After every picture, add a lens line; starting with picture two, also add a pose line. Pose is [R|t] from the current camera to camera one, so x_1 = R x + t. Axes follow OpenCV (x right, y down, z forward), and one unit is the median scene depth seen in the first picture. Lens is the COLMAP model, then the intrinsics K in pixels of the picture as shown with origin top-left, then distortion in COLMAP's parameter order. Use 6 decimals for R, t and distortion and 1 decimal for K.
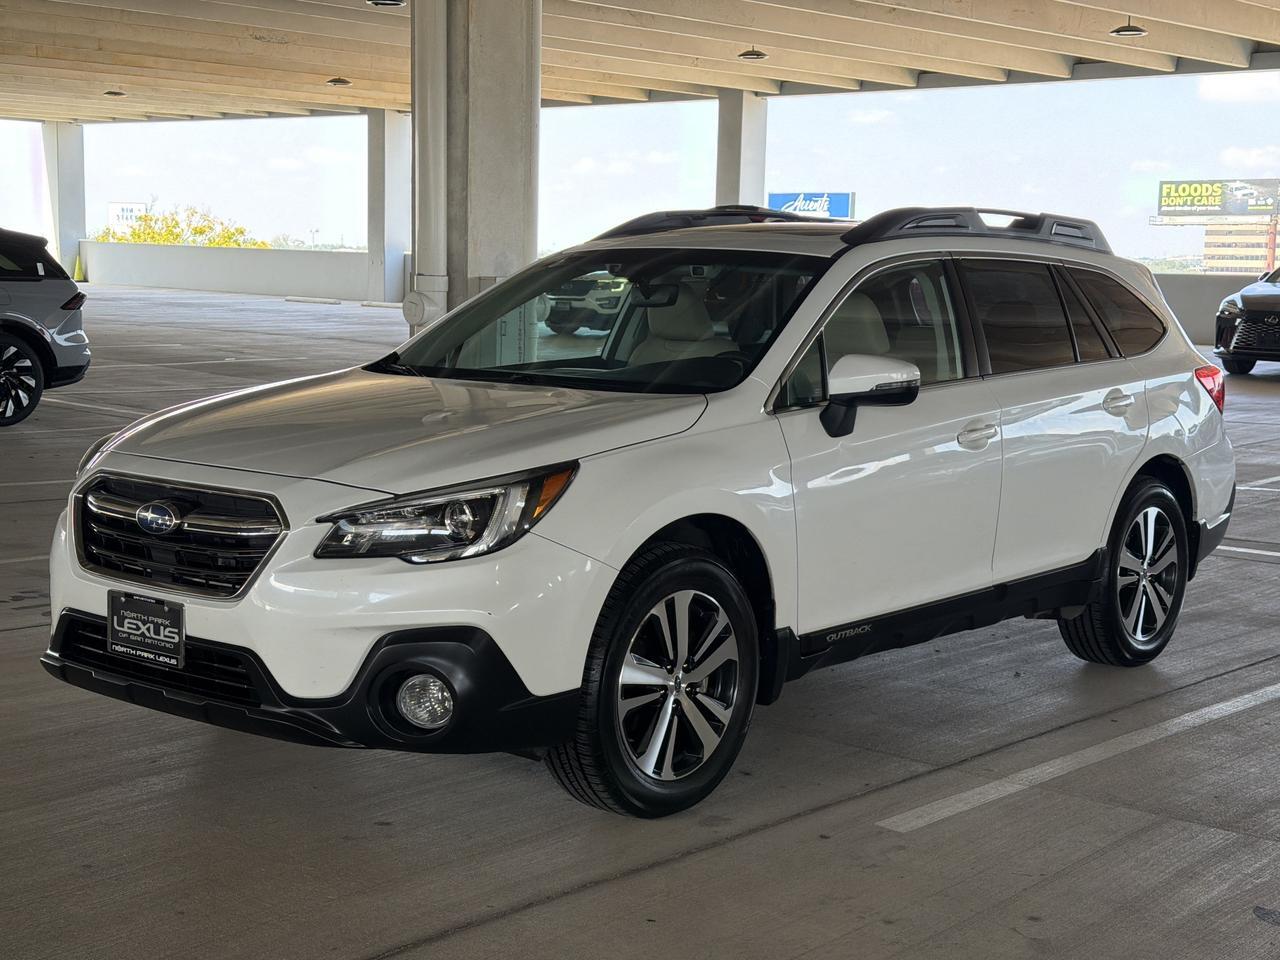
lens RADIAL K [[1802.8, 0, 641.1], [0, 1802.8, 481.1], [0, 0, 1]] dist [0.149836, -0.172094]
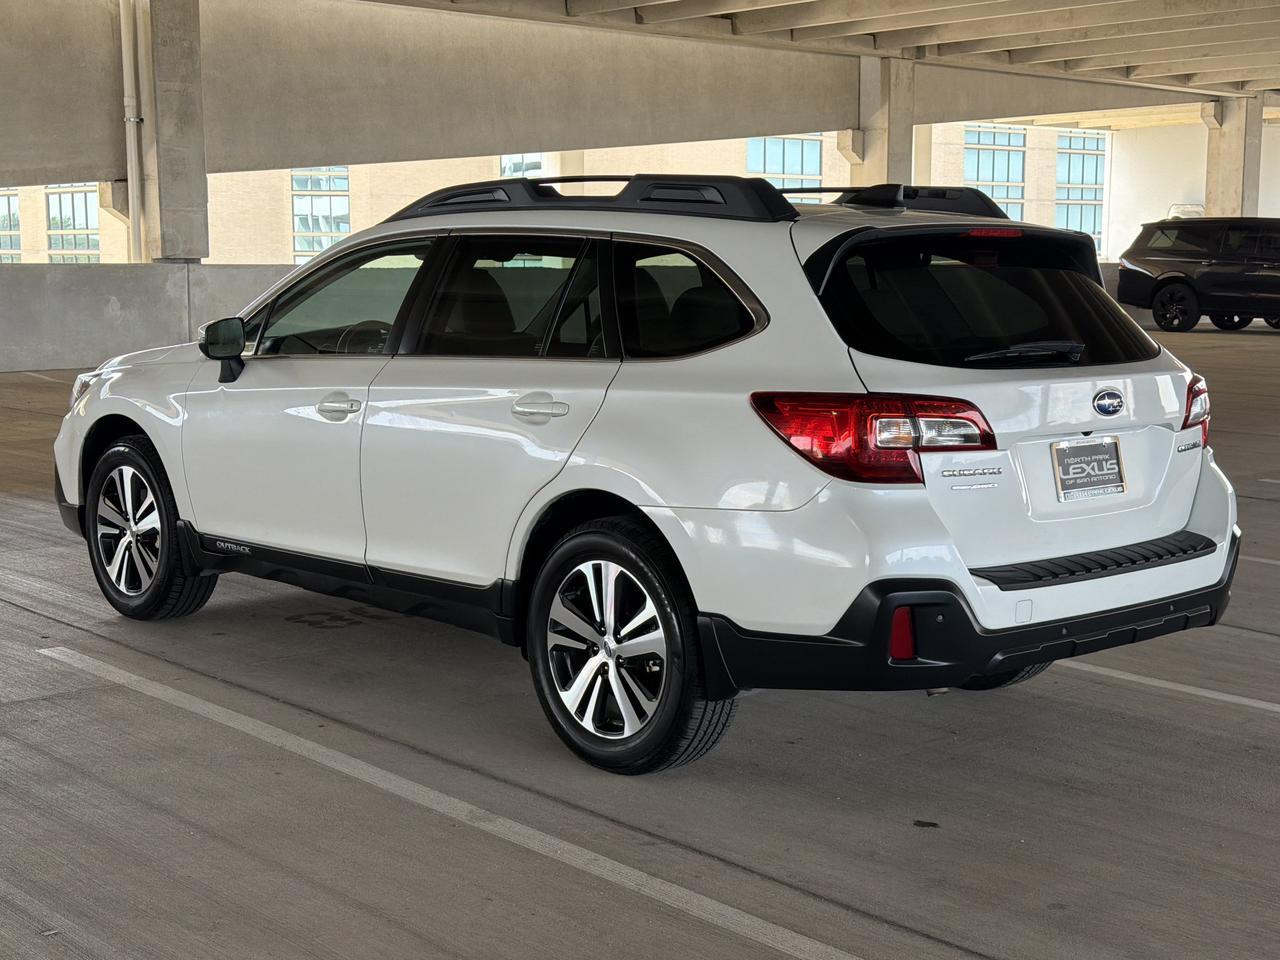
lens RADIAL K [[1802.8, 0, 641.1], [0, 1802.8, 481.1], [0, 0, 1]] dist [0.149836, -0.172094]
pose [[-0.094907, 0.115126, -0.988807, 1.030458], [-0.118126, 0.984970, 0.126017, -0.116145], [0.988453, 0.128764, -0.079882, 1.090700]]
